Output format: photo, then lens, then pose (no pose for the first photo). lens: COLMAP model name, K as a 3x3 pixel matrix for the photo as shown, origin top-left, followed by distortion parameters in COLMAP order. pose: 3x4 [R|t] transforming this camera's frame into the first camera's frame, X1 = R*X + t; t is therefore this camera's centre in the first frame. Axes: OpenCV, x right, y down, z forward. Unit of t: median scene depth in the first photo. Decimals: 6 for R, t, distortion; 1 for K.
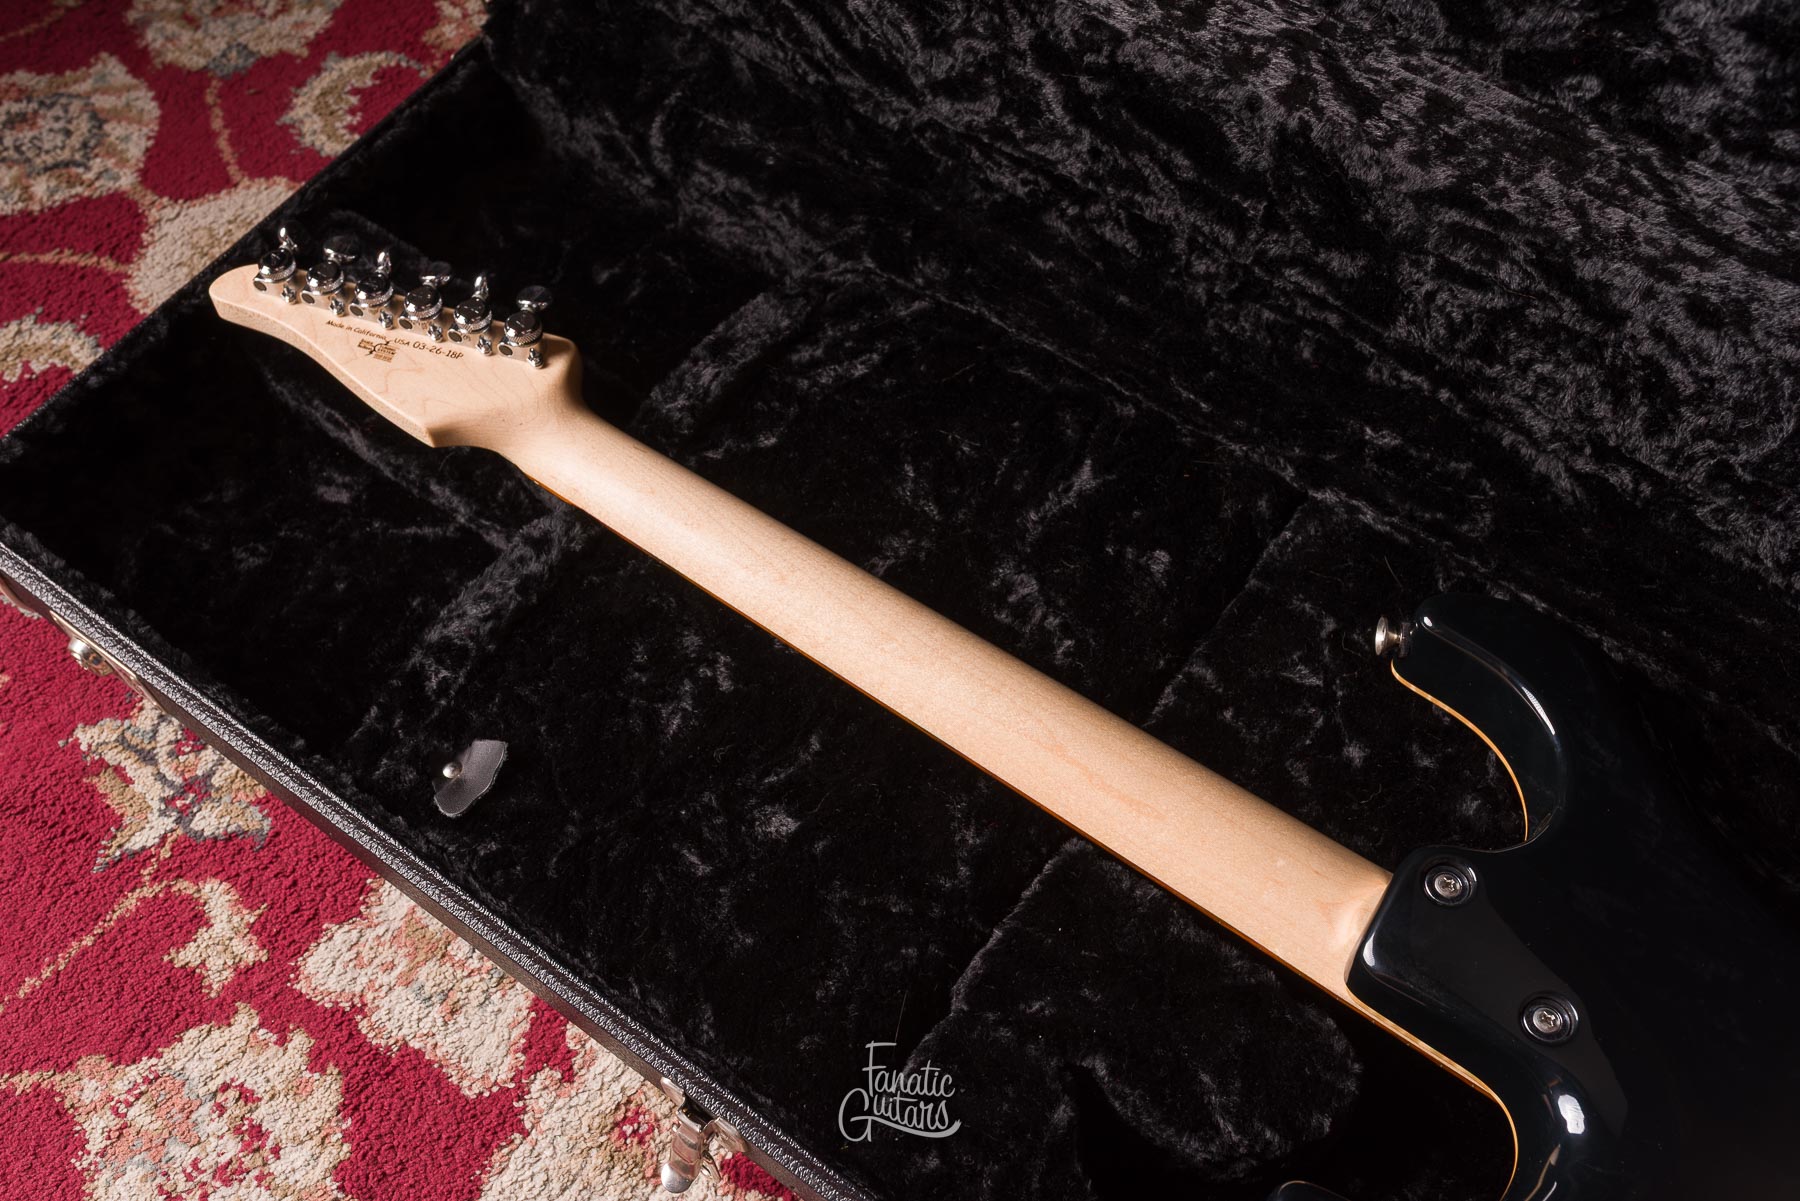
lens RADIAL K [[1728.8, 0, 899.5], [0, 1728.8, 600.0], [0, 0, 1]] dist [-0.003223, 0.000184]
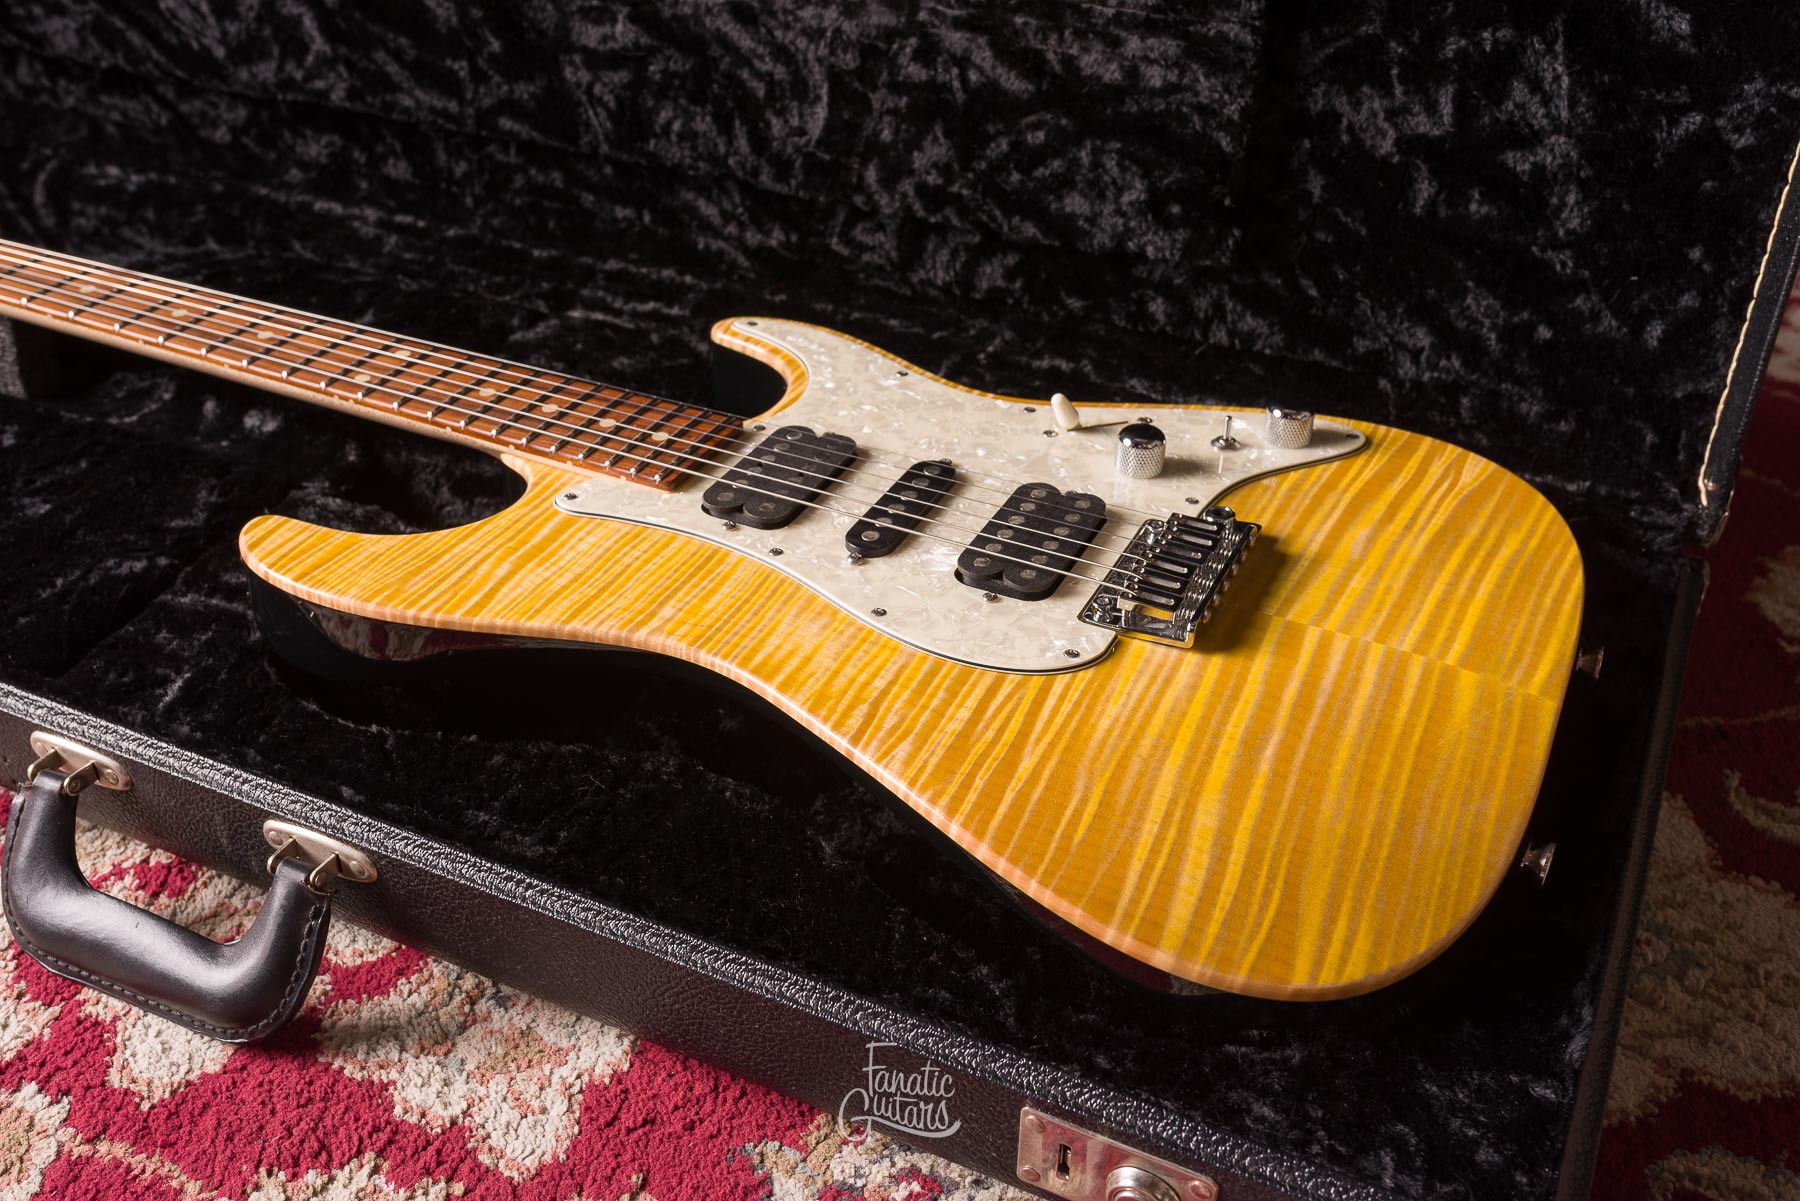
lens RADIAL K [[1737.7, 0, 899.7], [0, 1737.7, 606.3], [0, 0, 1]] dist [-0.001802, -0.003968]
pose [[0.982868, -0.079967, 0.166057, 0.259682], [0.139967, 0.910025, -0.390210, 0.638606], [-0.119912, 0.406768, 0.905627, -0.038322]]
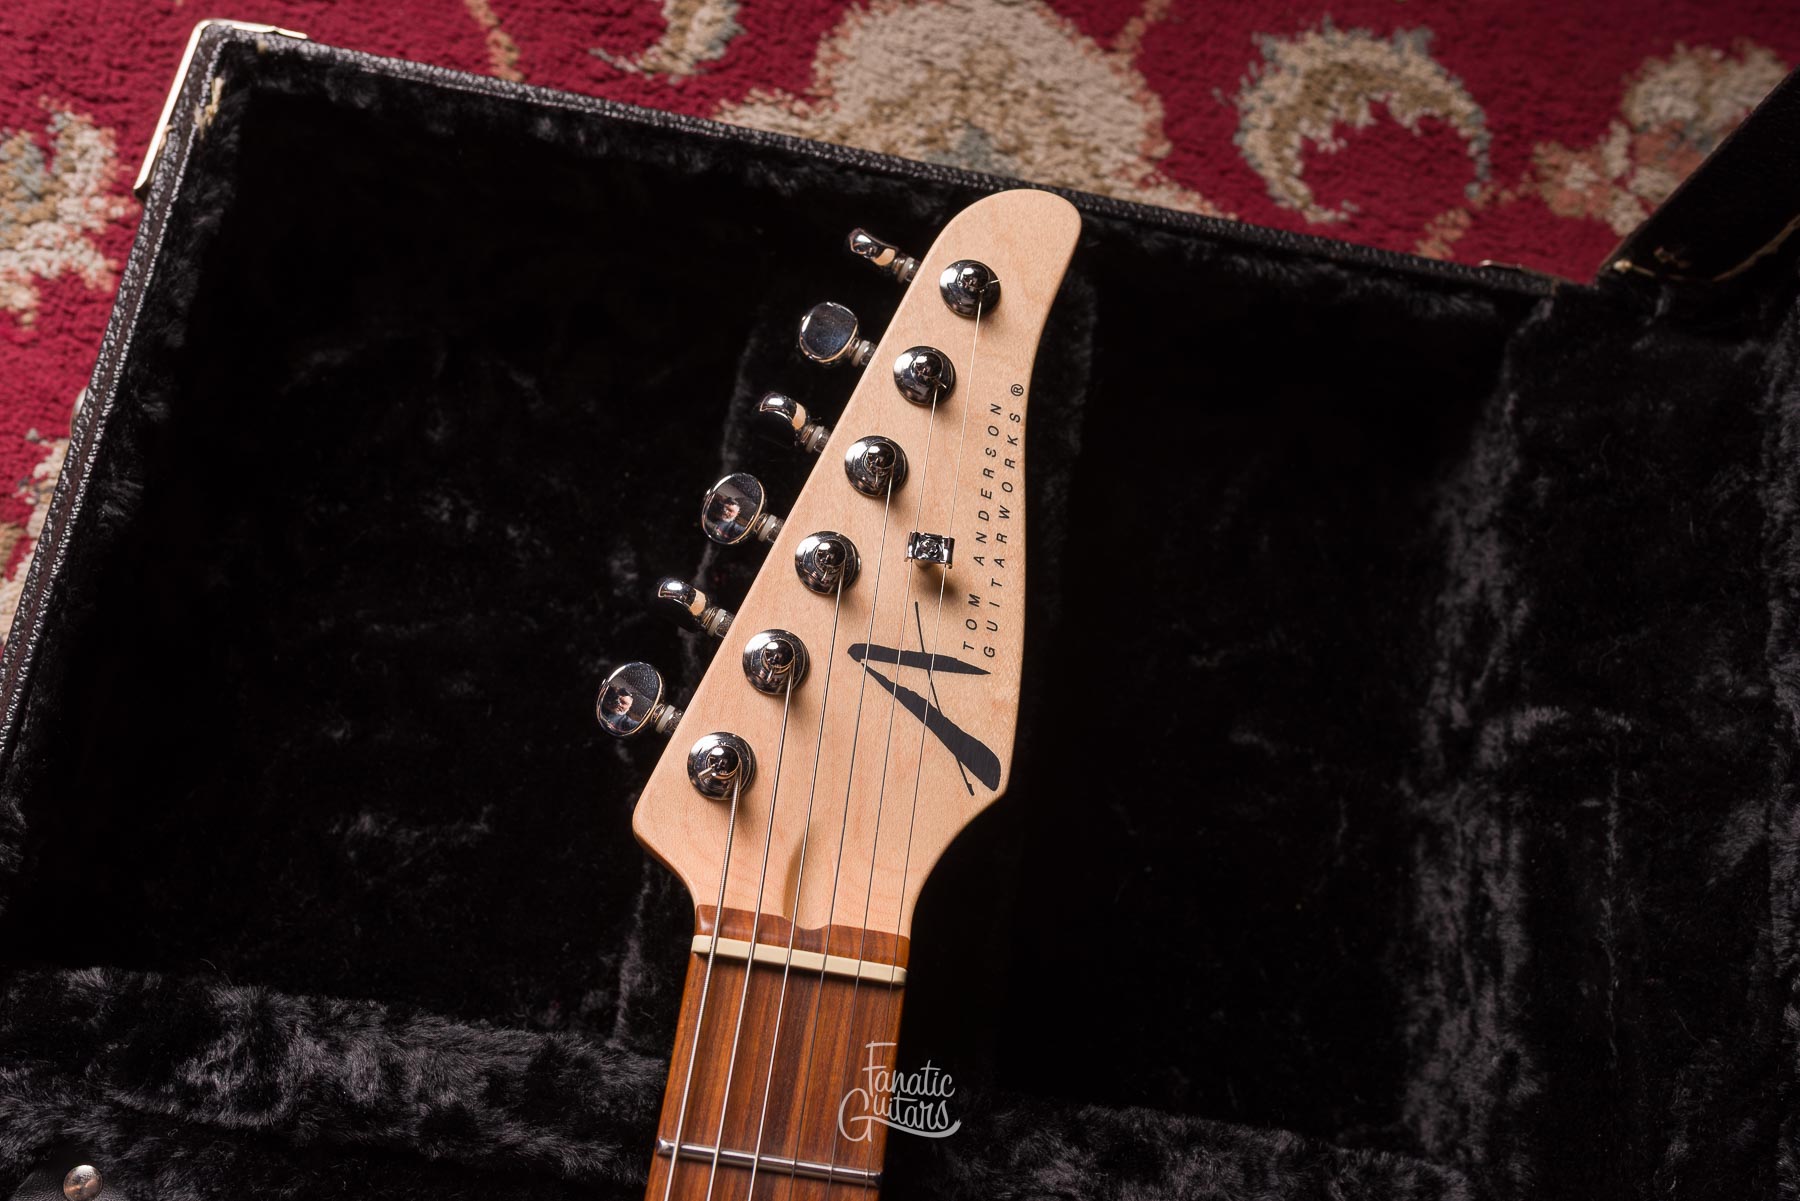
lens RADIAL K [[1780.0, 0, 900.8], [0, 1780.0, 598.4], [0, 0, 1]] dist [-0.000417, 0.013895]
pose [[0.462647, 0.866668, -0.186668, -0.189957], [-0.824378, 0.498018, 0.269032, -0.328205], [0.326126, 0.029418, 0.944869, 0.545223]]
